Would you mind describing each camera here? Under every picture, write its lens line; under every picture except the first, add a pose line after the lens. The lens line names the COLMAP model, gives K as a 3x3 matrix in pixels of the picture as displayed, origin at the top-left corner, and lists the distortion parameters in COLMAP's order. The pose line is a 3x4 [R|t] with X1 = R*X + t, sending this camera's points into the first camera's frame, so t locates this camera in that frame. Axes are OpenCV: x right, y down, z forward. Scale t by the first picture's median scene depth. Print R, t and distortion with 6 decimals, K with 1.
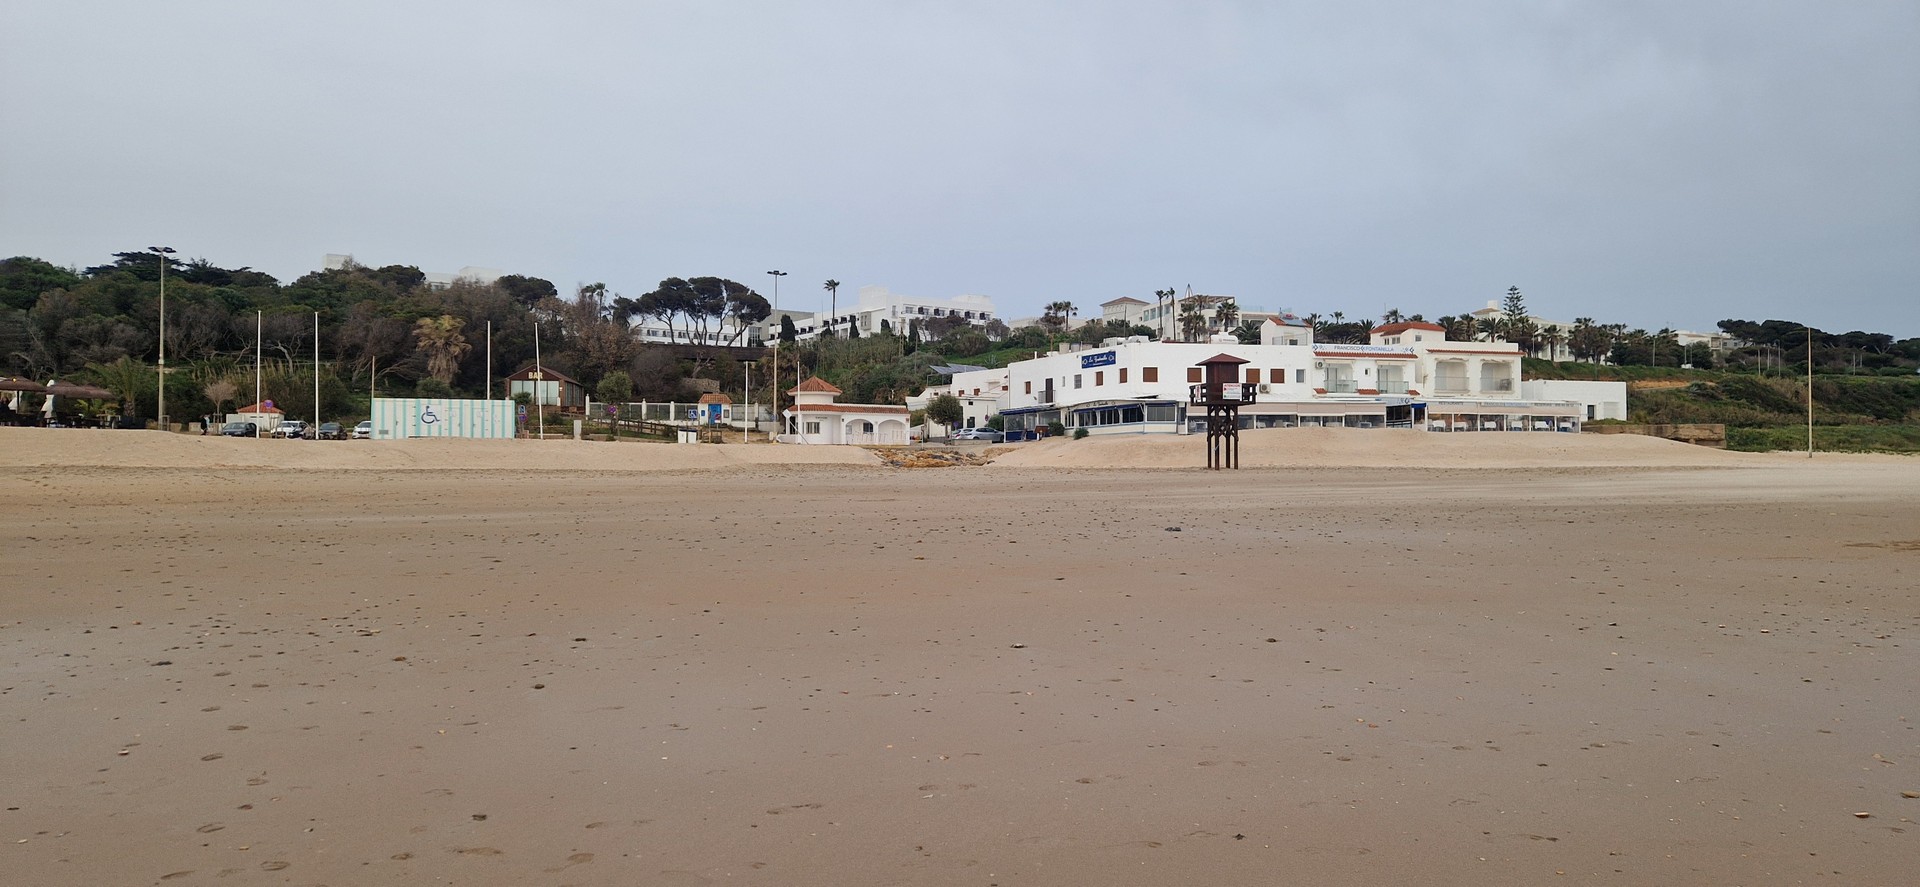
lens RADIAL K [[1240.3, 0, 954.4], [0, 1240.3, 461.0], [0, 0, 1]] dist [0.080446, -0.070966]
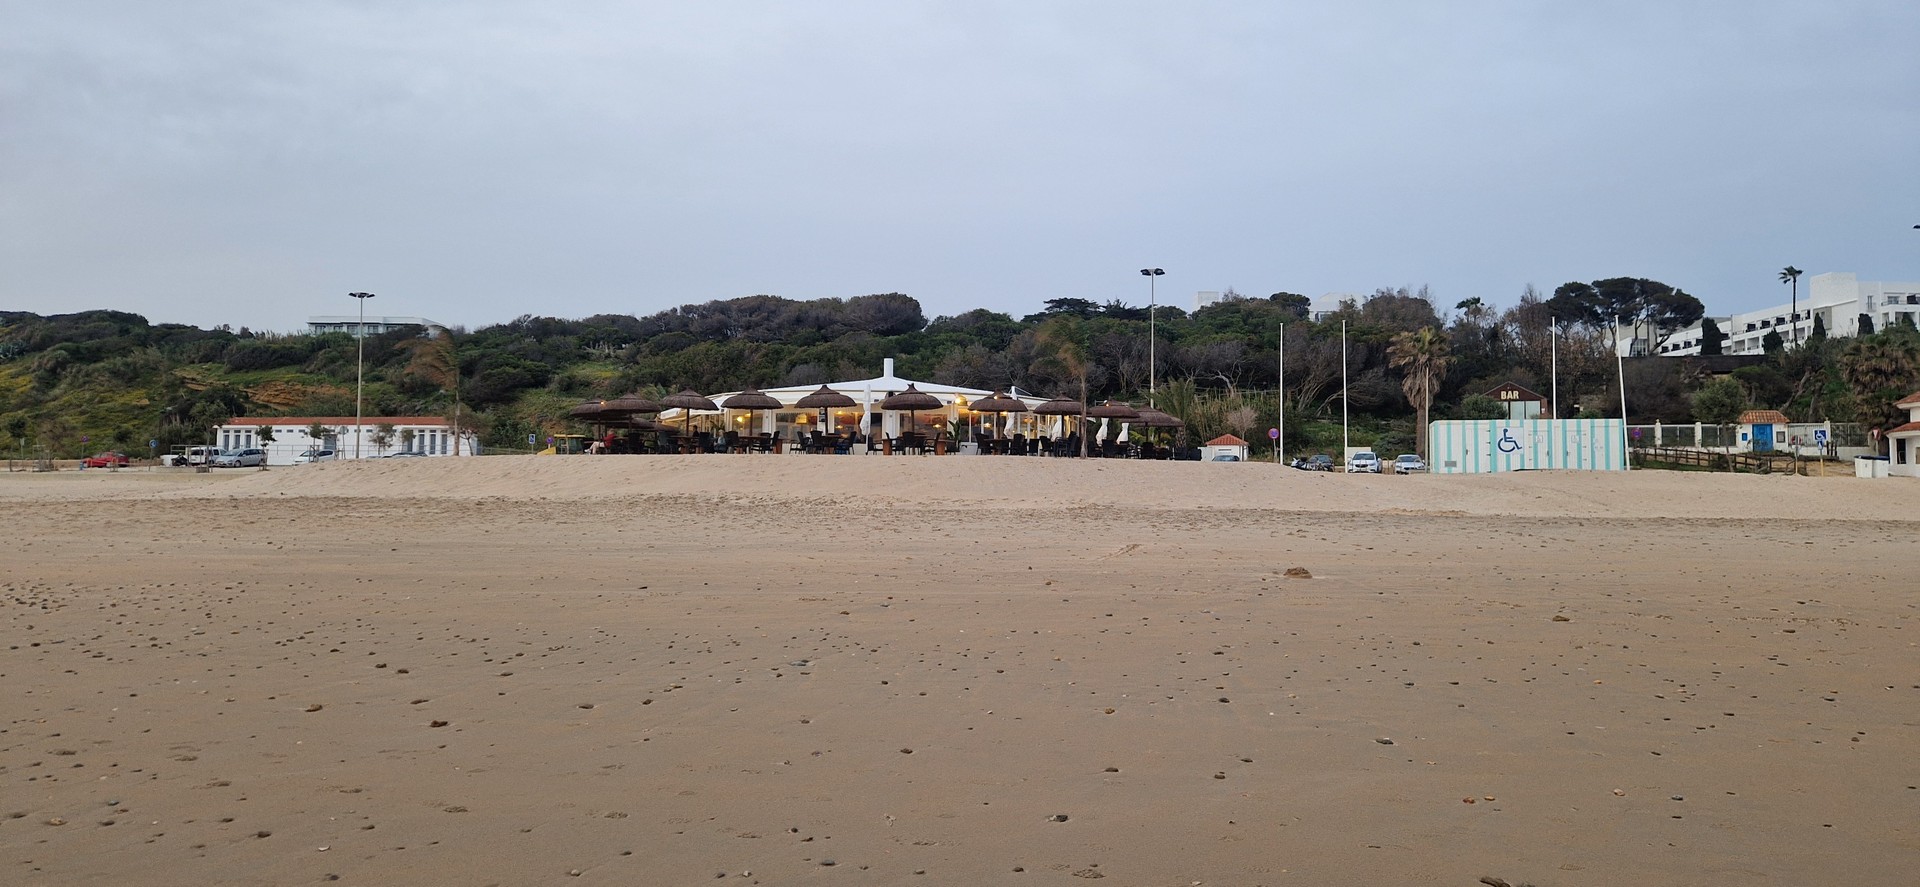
lens RADIAL K [[1241.6, 0, 965.5], [0, 1241.6, 454.4], [0, 0, 1]] dist [-0.000854, -0.004325]
pose [[0.831731, -0.014347, -0.554994, -0.196400], [-0.004447, 0.999462, -0.032501, -0.001940], [0.555161, 0.029500, 0.831219, 0.140164]]
